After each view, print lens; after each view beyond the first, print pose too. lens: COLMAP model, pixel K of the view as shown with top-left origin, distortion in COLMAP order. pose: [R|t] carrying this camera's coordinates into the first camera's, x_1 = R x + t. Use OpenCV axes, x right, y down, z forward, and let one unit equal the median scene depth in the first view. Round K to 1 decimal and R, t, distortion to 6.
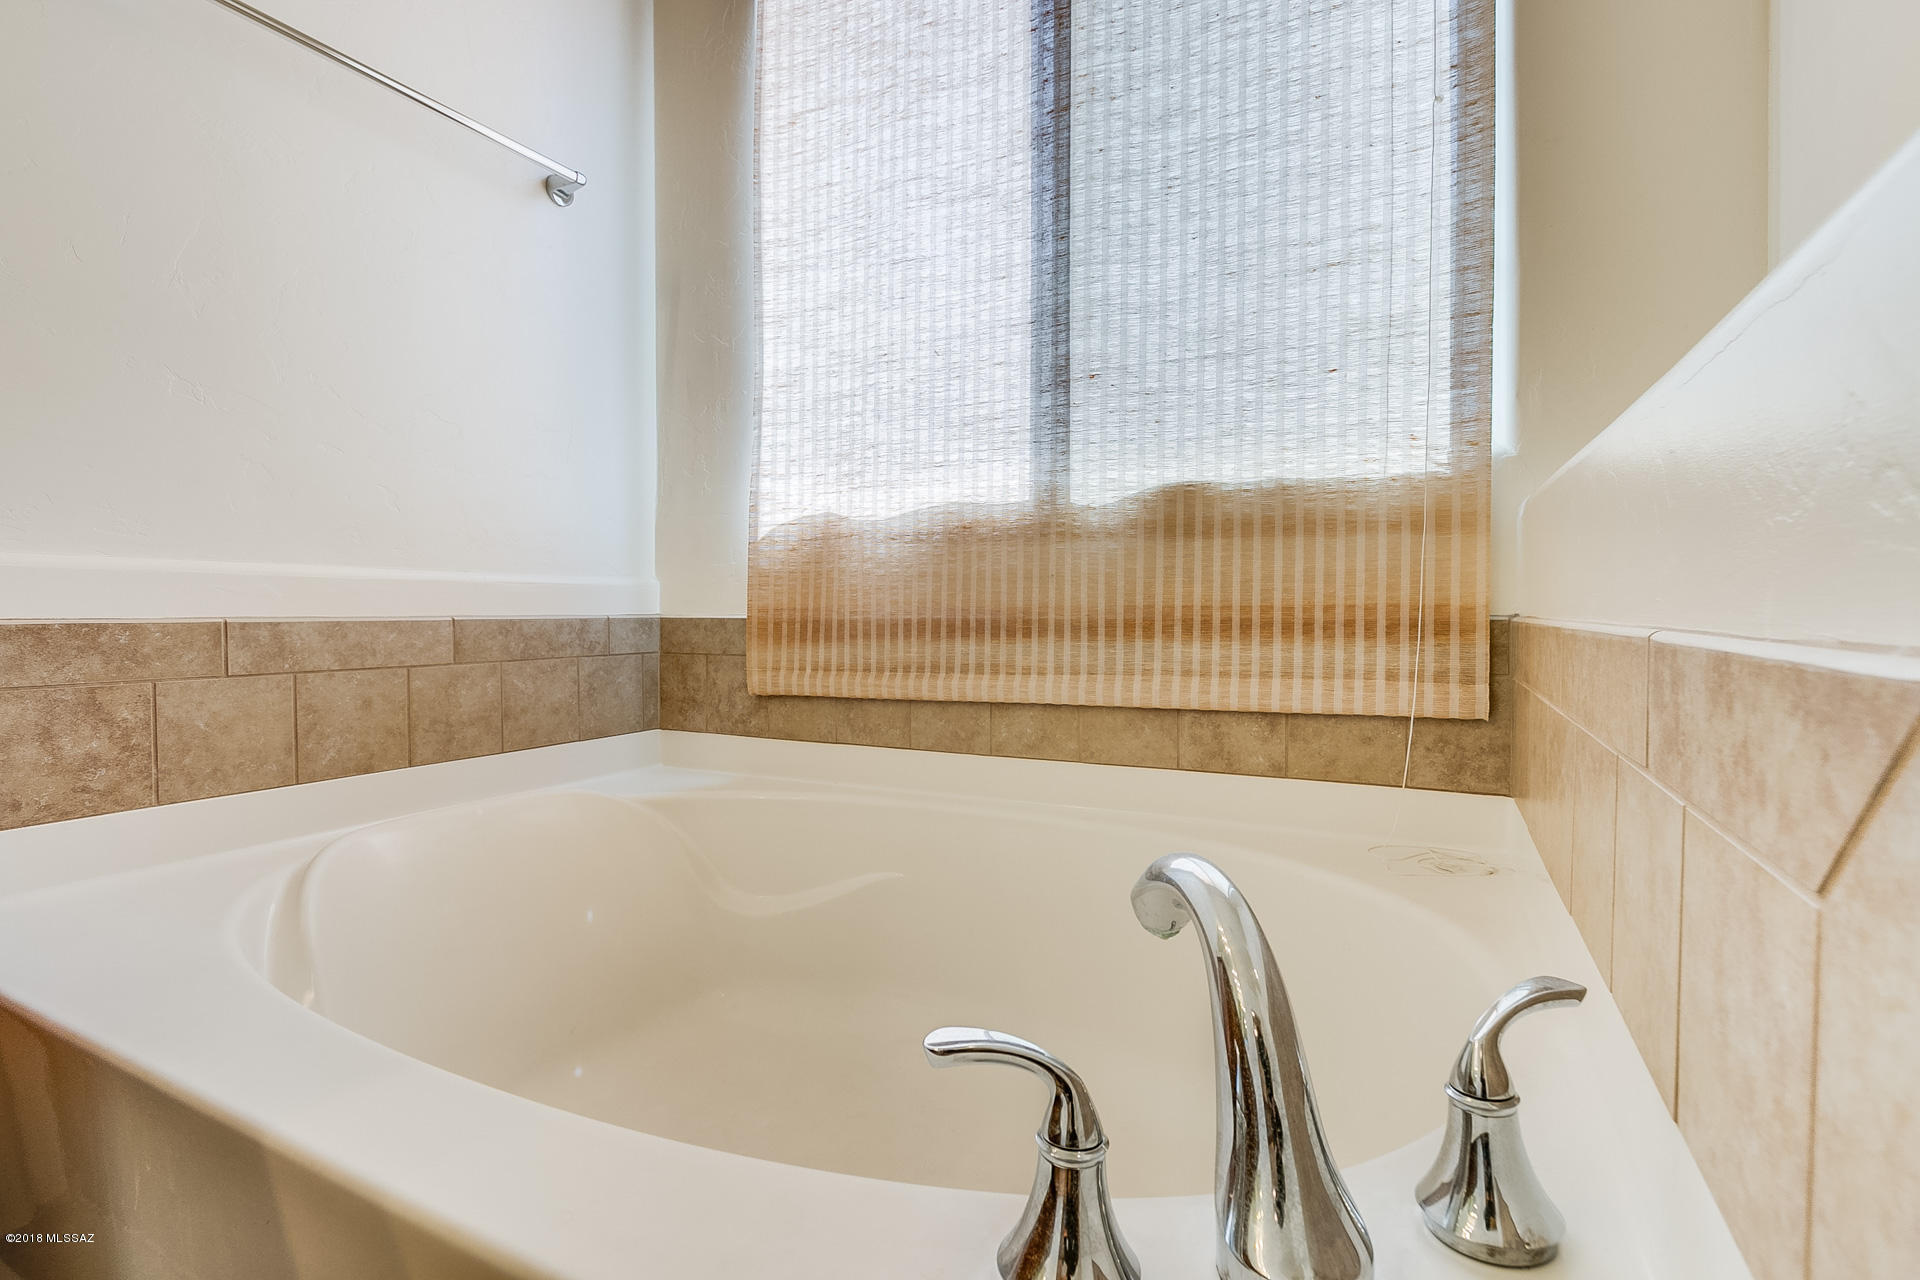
lens RADIAL K [[894.1, 0, 966.4], [0, 894.1, 630.8], [0, 0, 1]] dist [-0.015602, 0.001680]
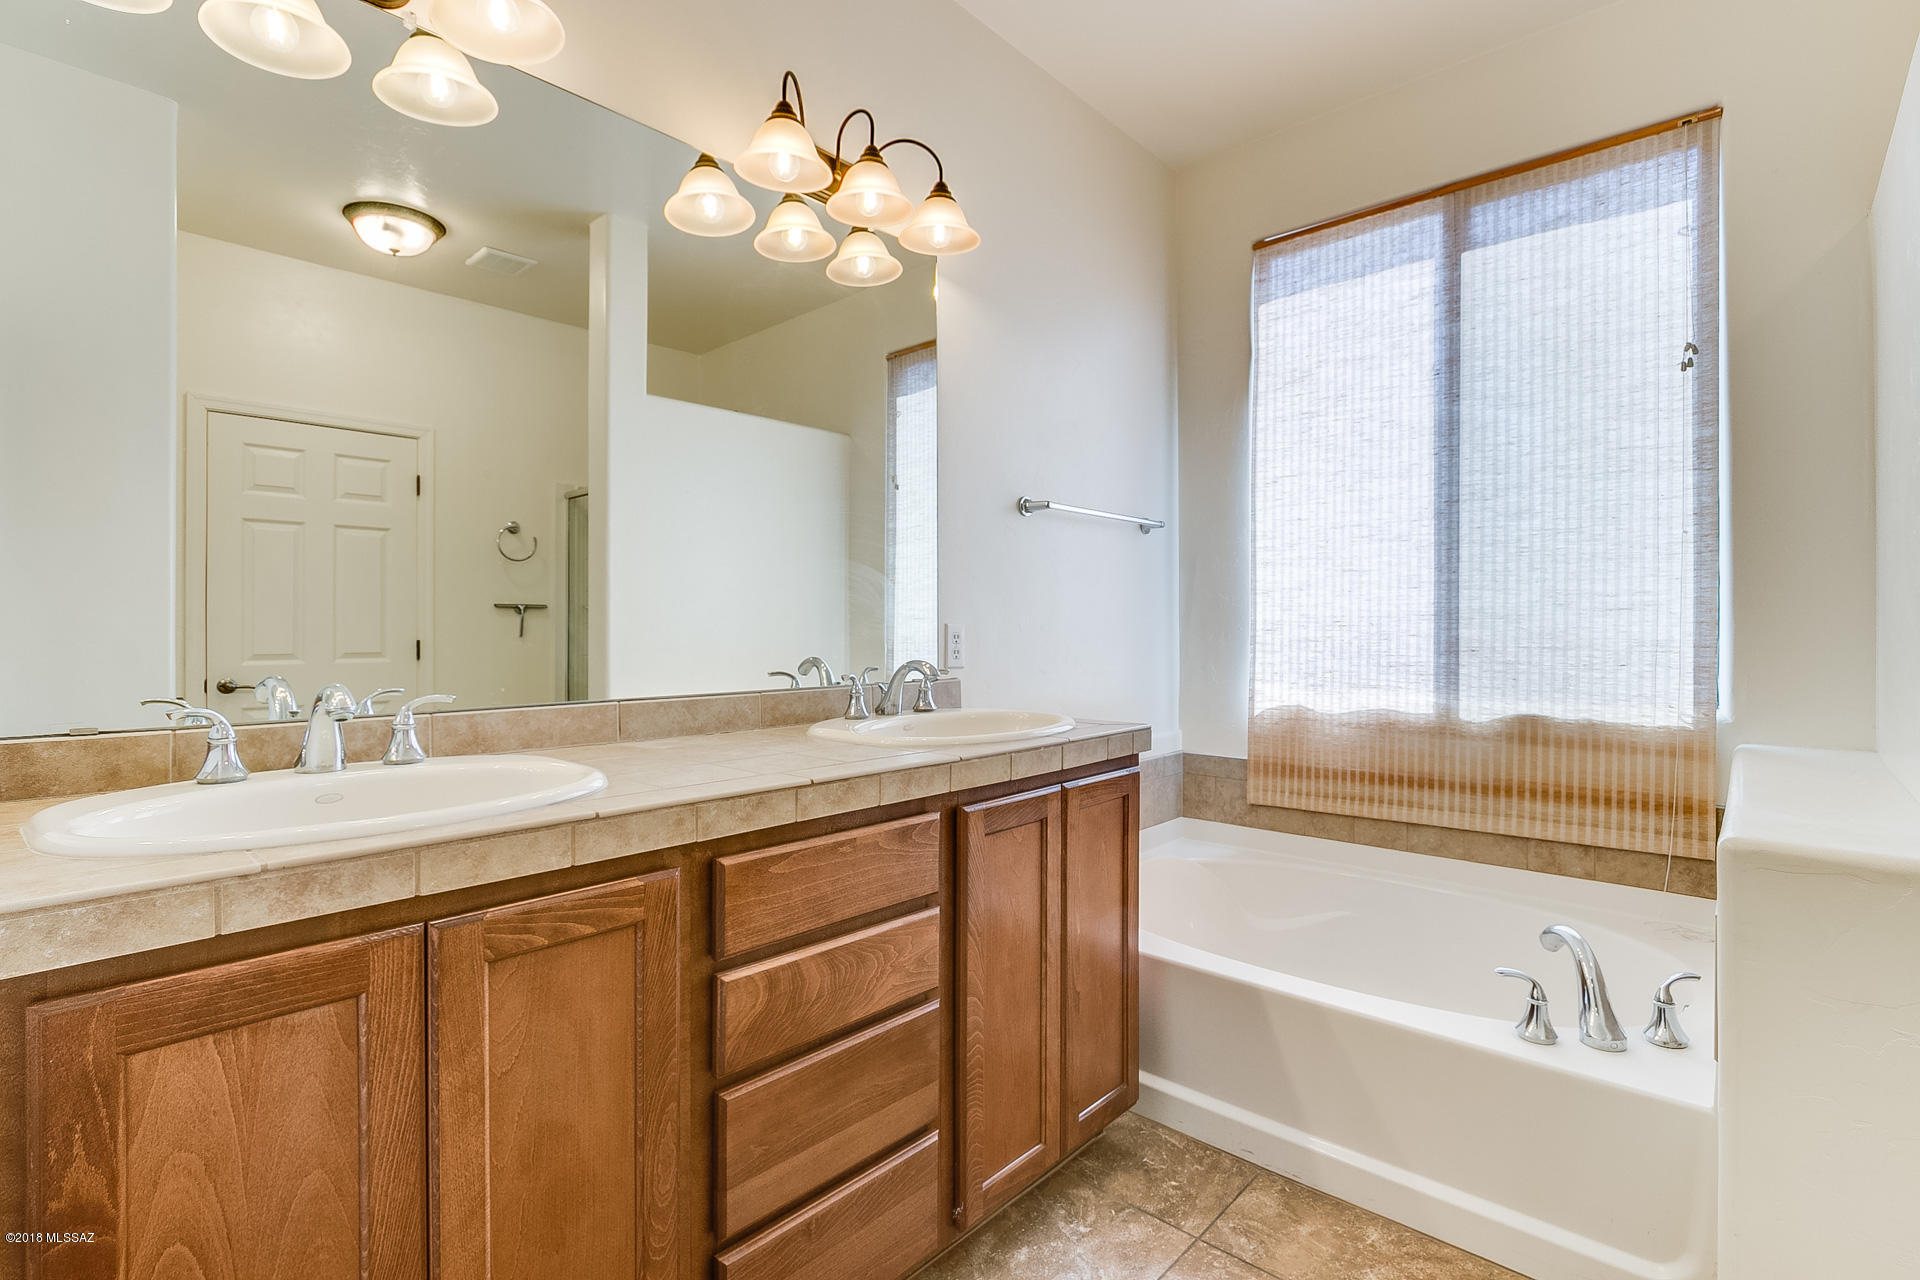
lens RADIAL K [[894.1, 0, 965.6], [0, 894.1, 624.7], [0, 0, 1]] dist [-0.015602, 0.001680]
pose [[0.965666, 0.003236, -0.259767, -0.391335], [-0.009246, 0.999717, -0.021917, -0.288055], [0.259622, 0.023566, 0.965423, -1.036942]]
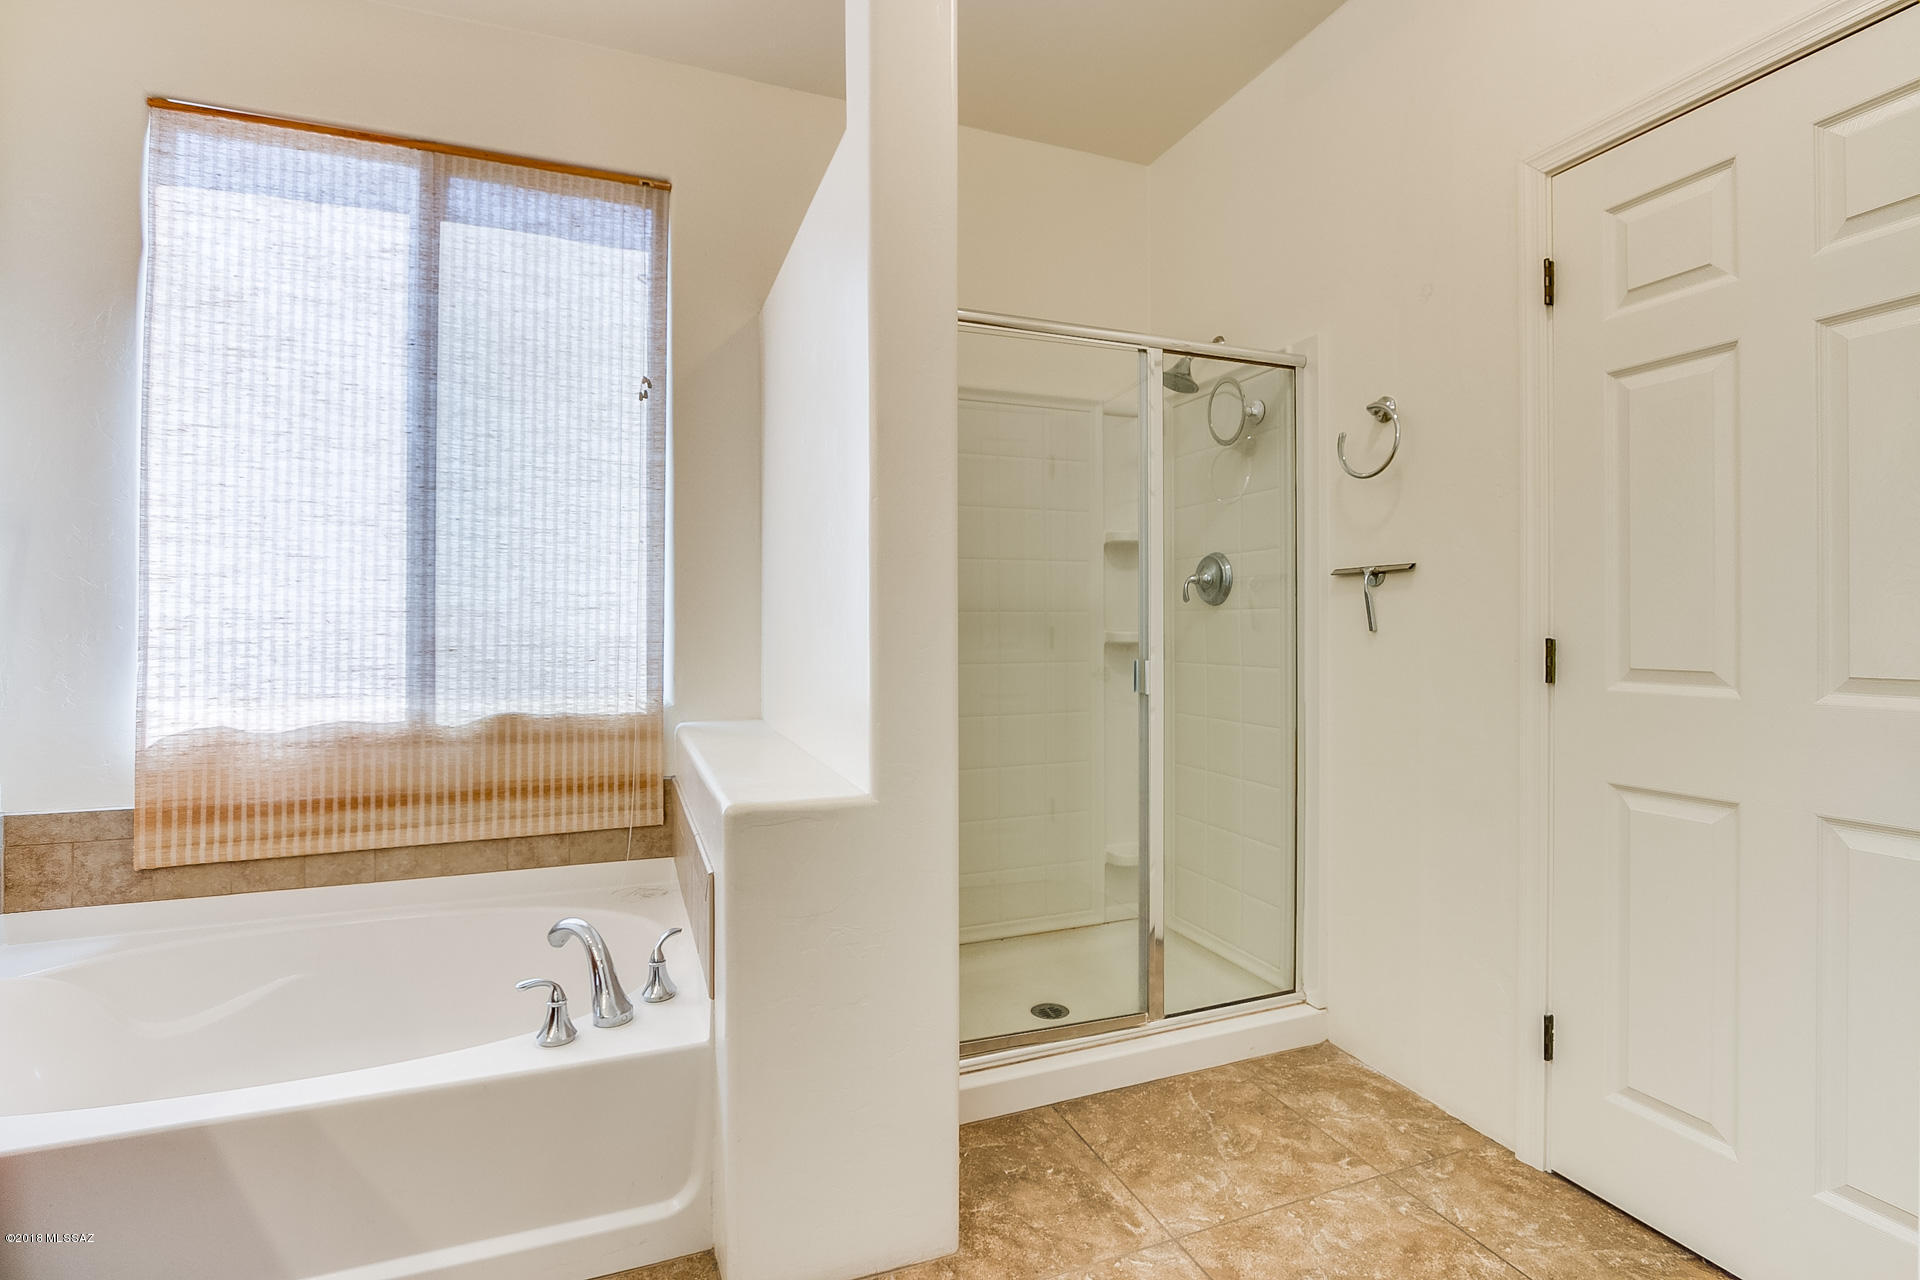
lens RADIAL K [[894.1, 0, 971.1], [0, 894.1, 625.1], [0, 0, 1]] dist [-0.015602, 0.001680]
pose [[0.661166, 0.003937, 0.750229, -0.481344], [0.013021, 0.999775, -0.016722, -0.290937], [-0.750127, 0.020824, 0.660966, -0.882167]]
